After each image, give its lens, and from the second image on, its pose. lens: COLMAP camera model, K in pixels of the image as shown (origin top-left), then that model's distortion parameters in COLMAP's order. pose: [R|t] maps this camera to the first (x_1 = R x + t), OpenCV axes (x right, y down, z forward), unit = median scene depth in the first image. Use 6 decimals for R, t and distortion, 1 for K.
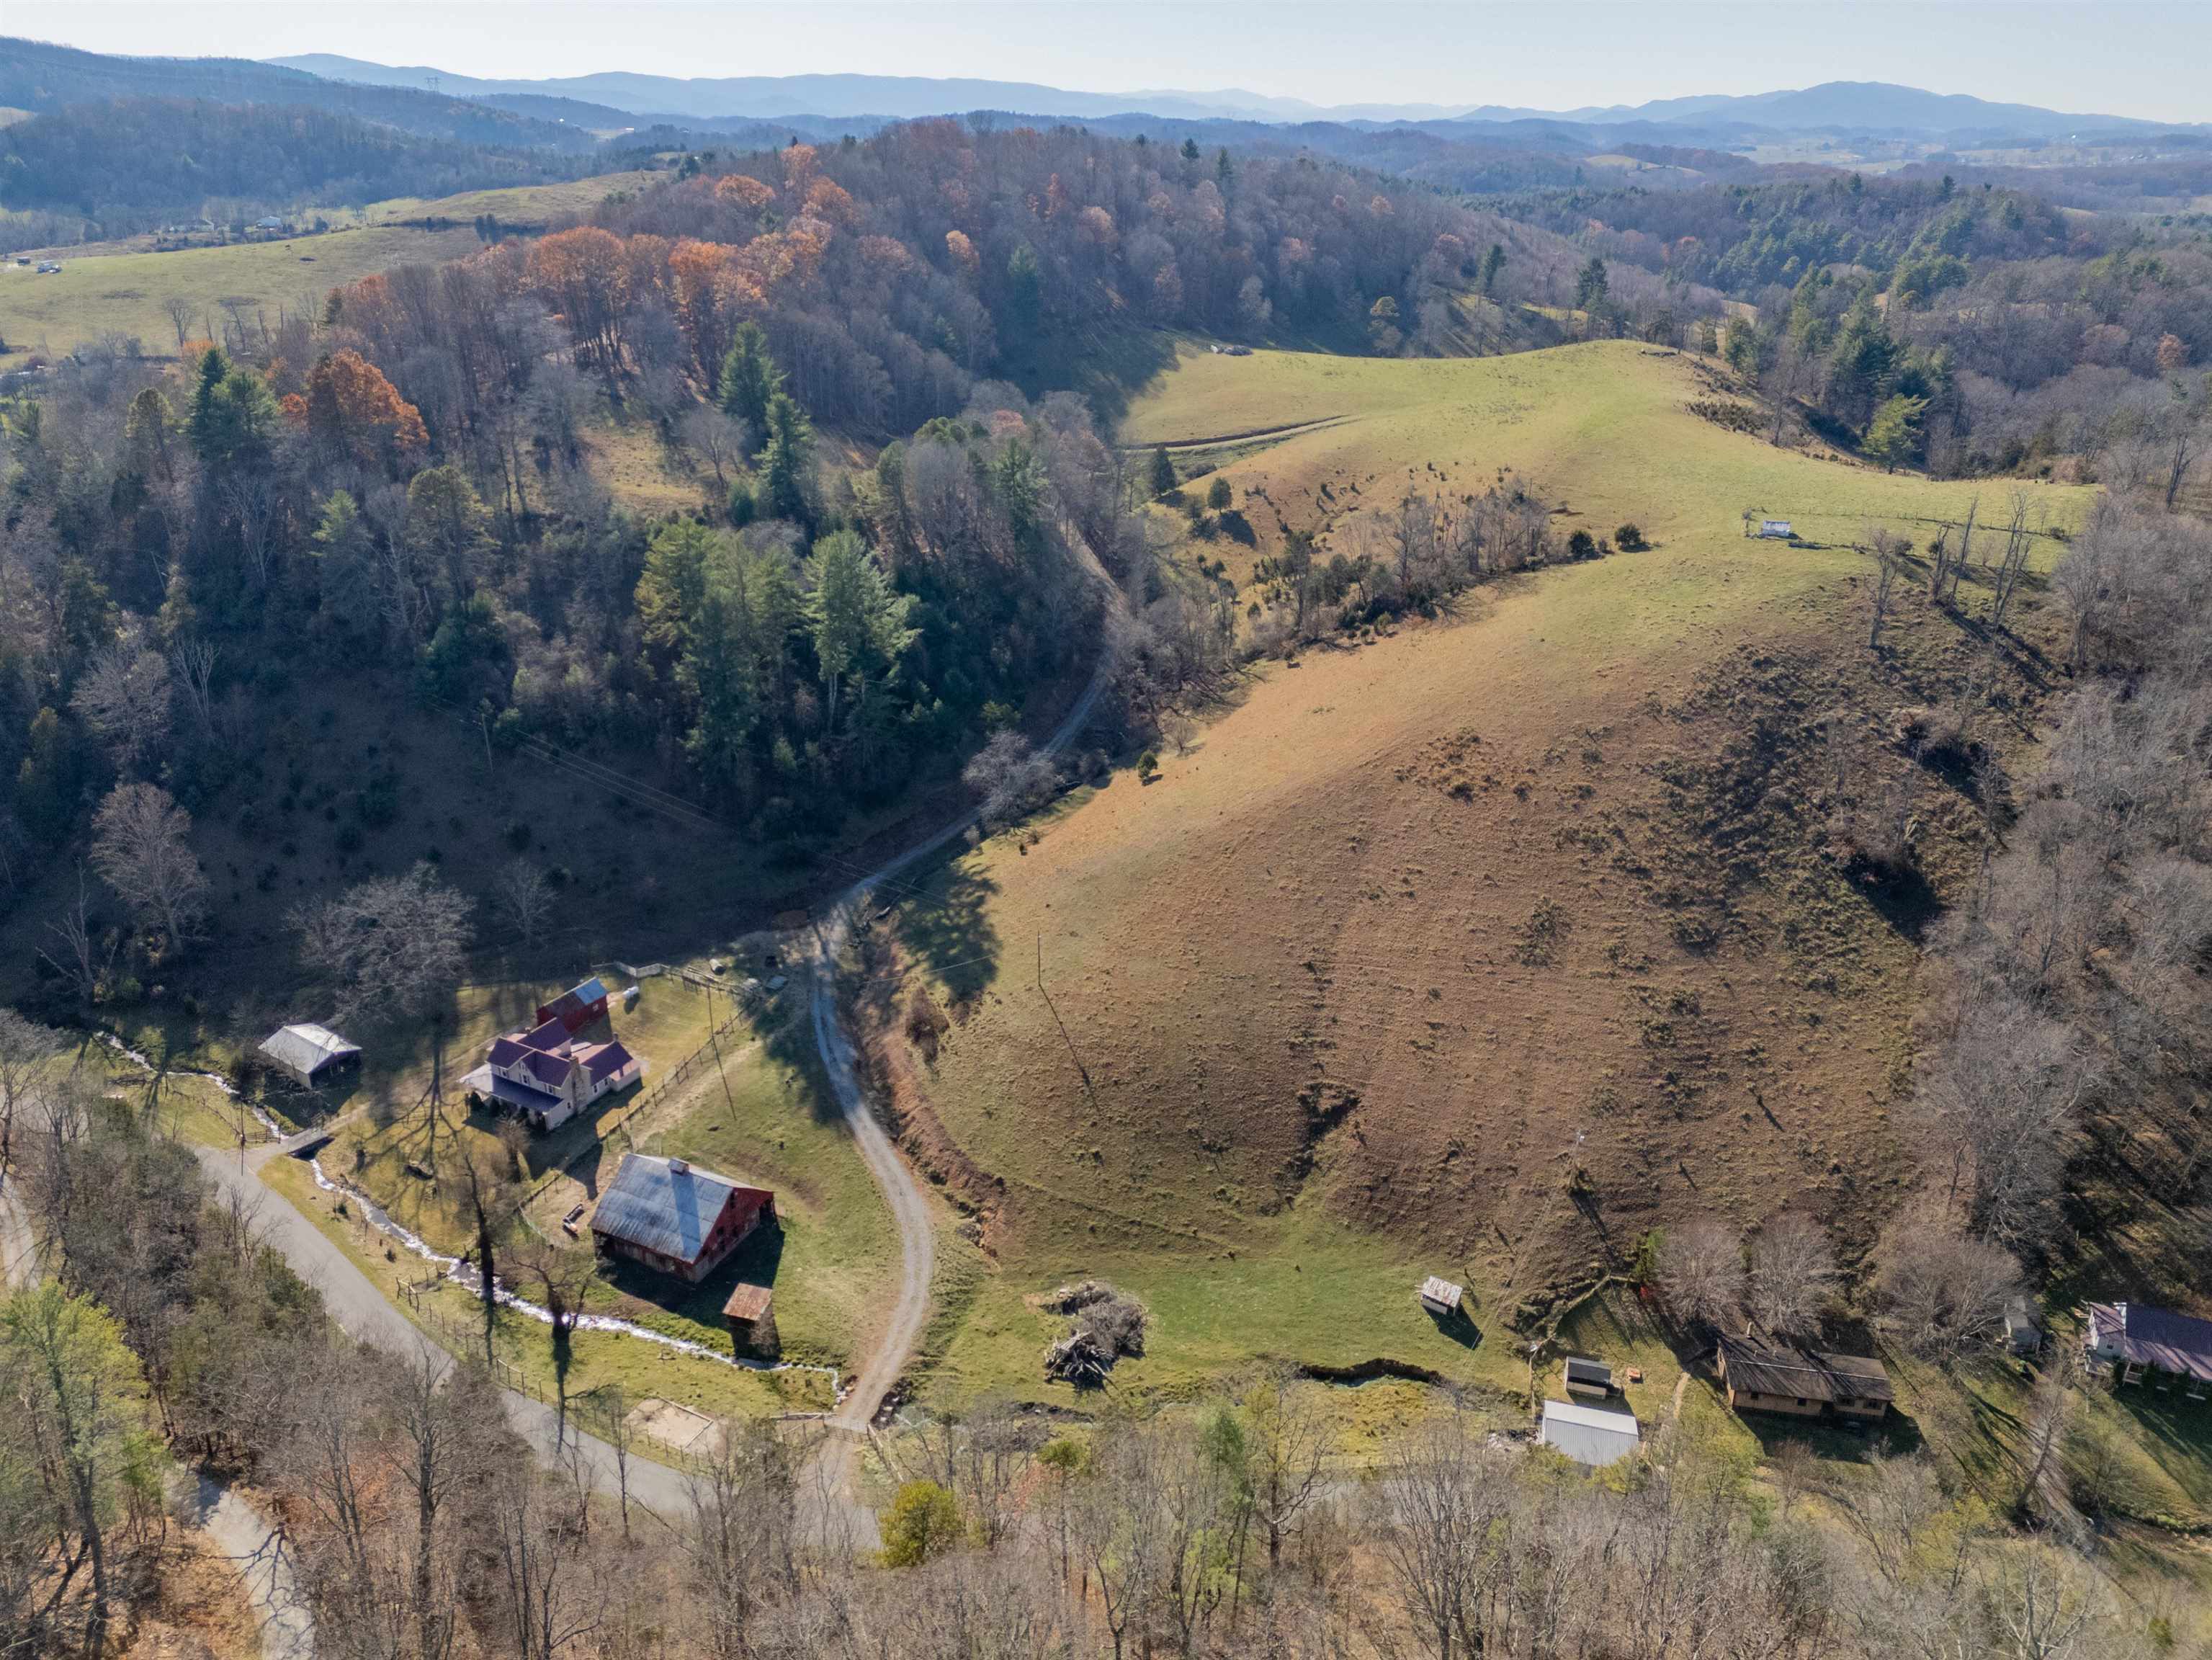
lens RADIAL K [[1616.7, 0, 1110.2], [0, 1616.7, 825.7], [0, 0, 1]] dist [0.087367, -0.081071]
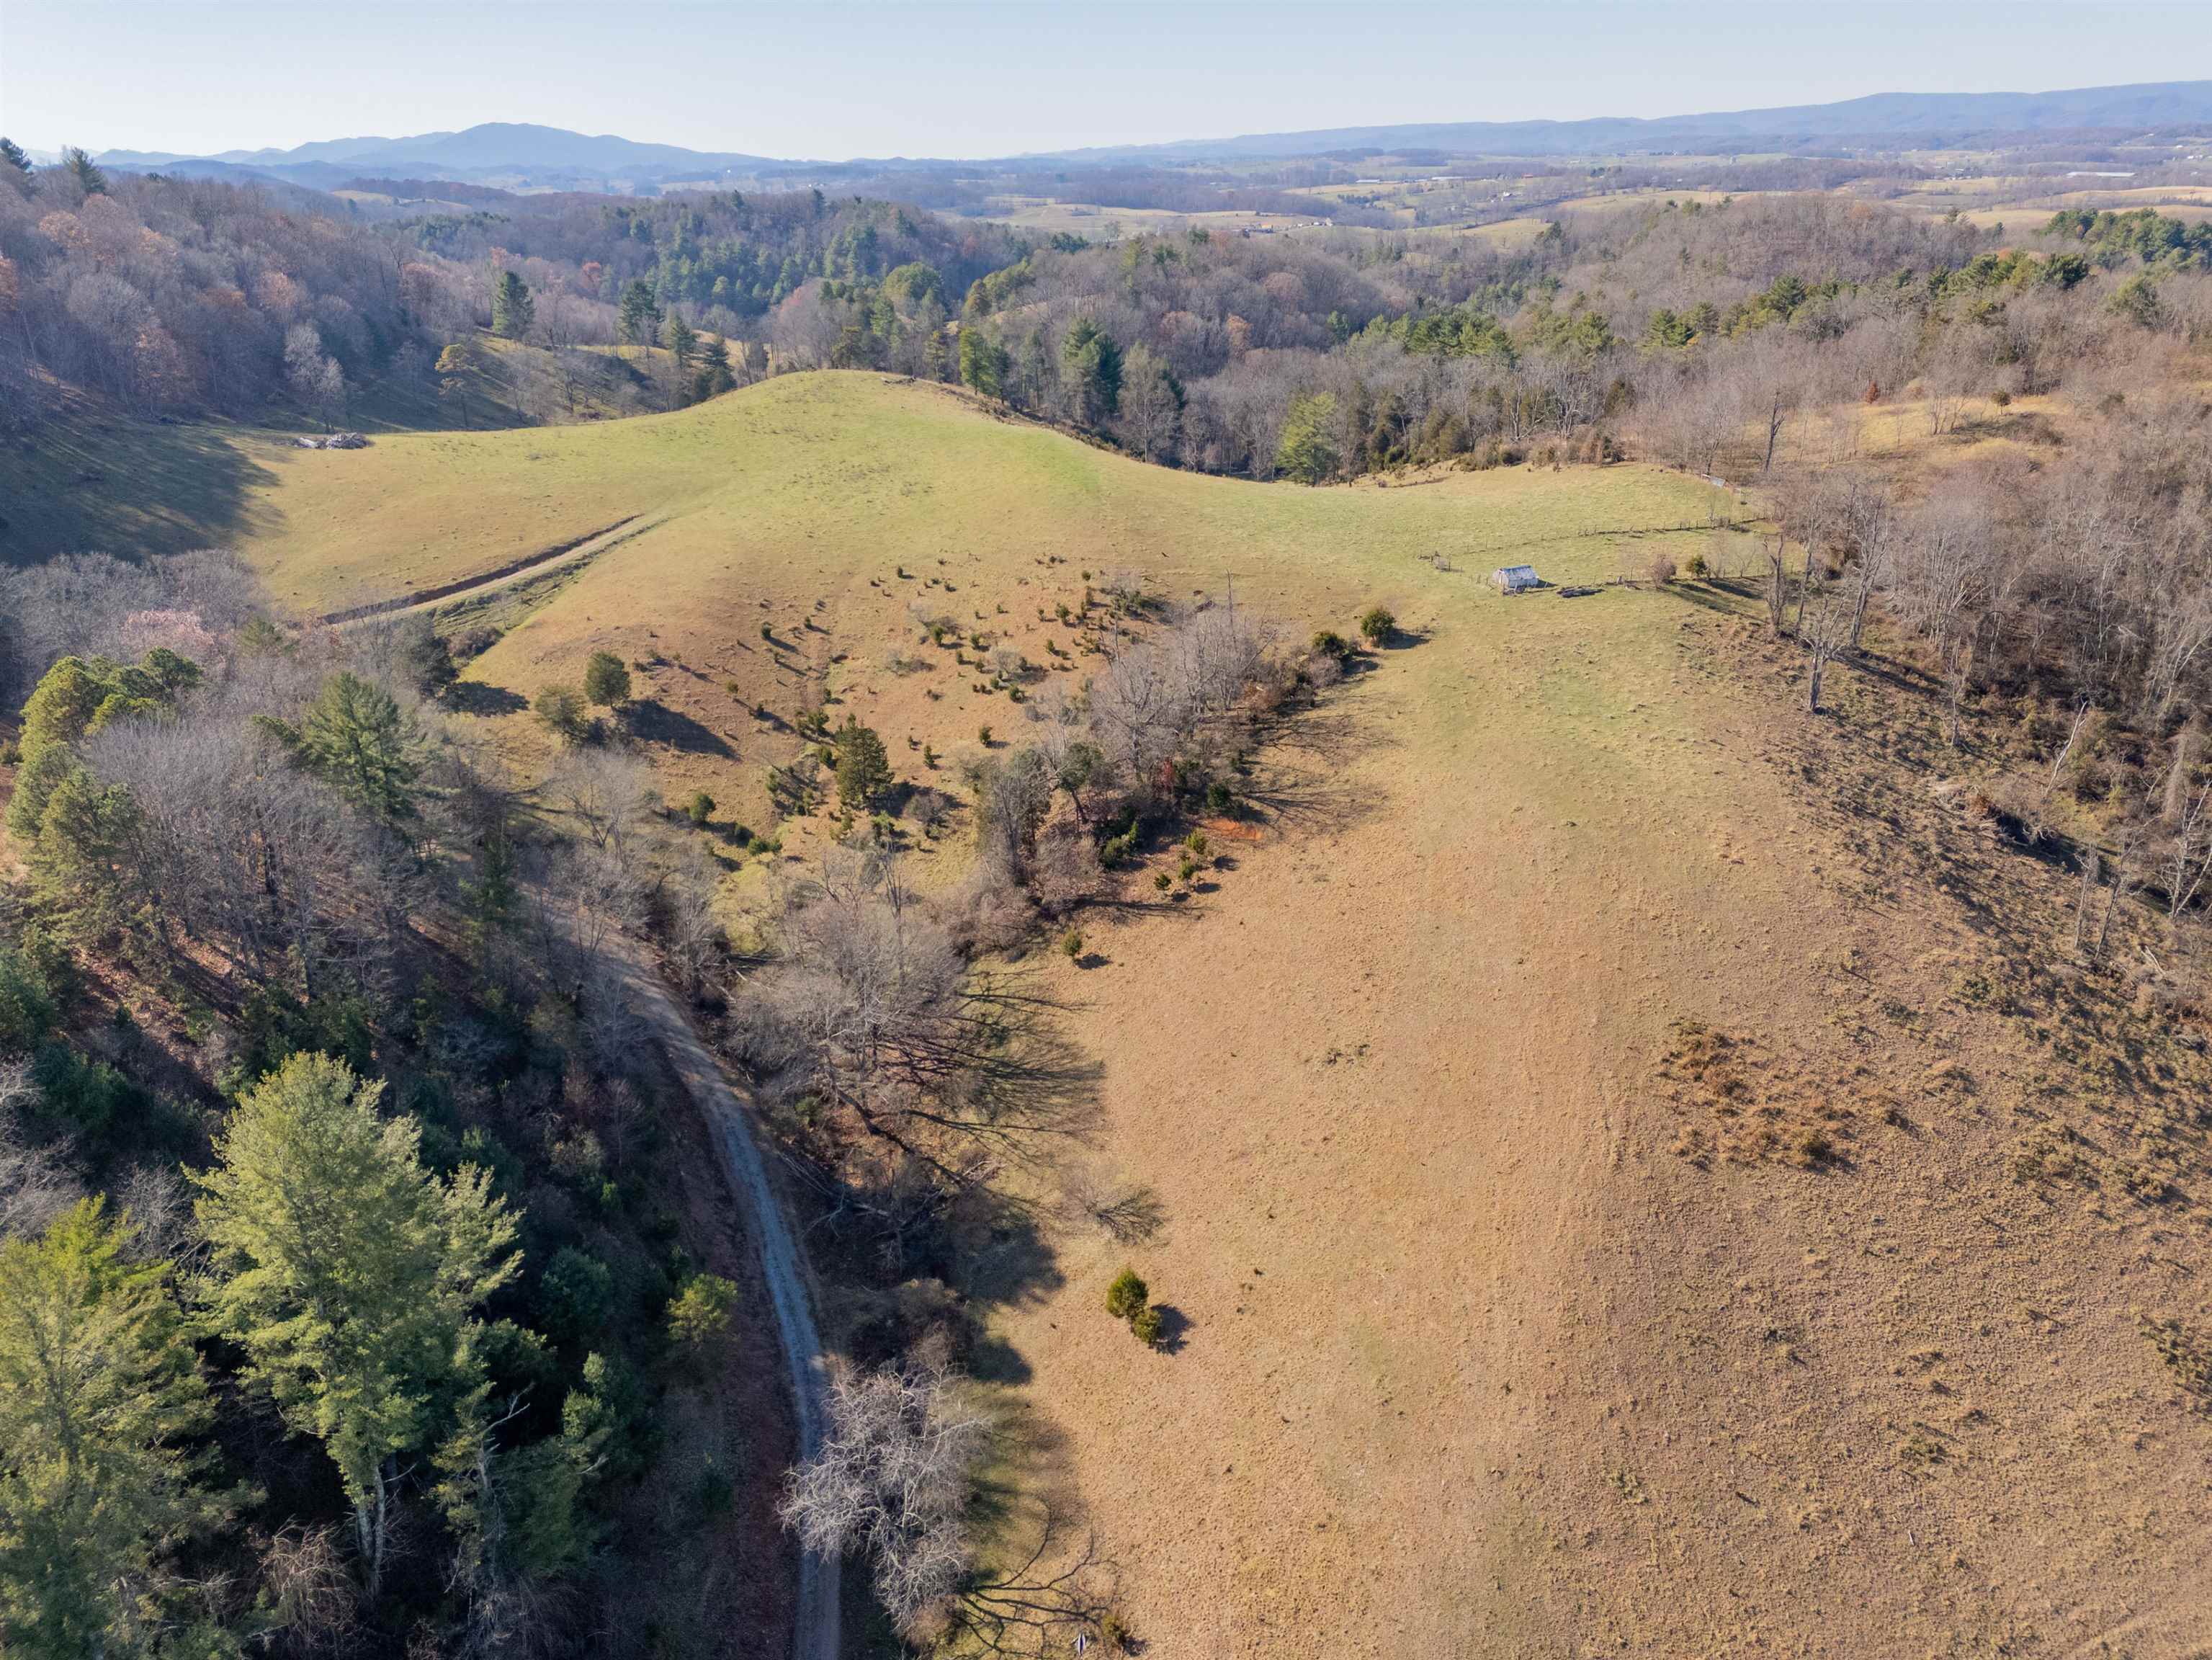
lens RADIAL K [[1616.7, 0, 1109.3], [0, 1616.7, 826.7], [0, 0, 1]] dist [0.087367, -0.081071]
pose [[0.751483, -0.273789, 0.600261, -0.290111], [0.286541, 0.954980, 0.076854, -0.262523], [-0.594279, 0.114245, 0.796103, 0.773184]]
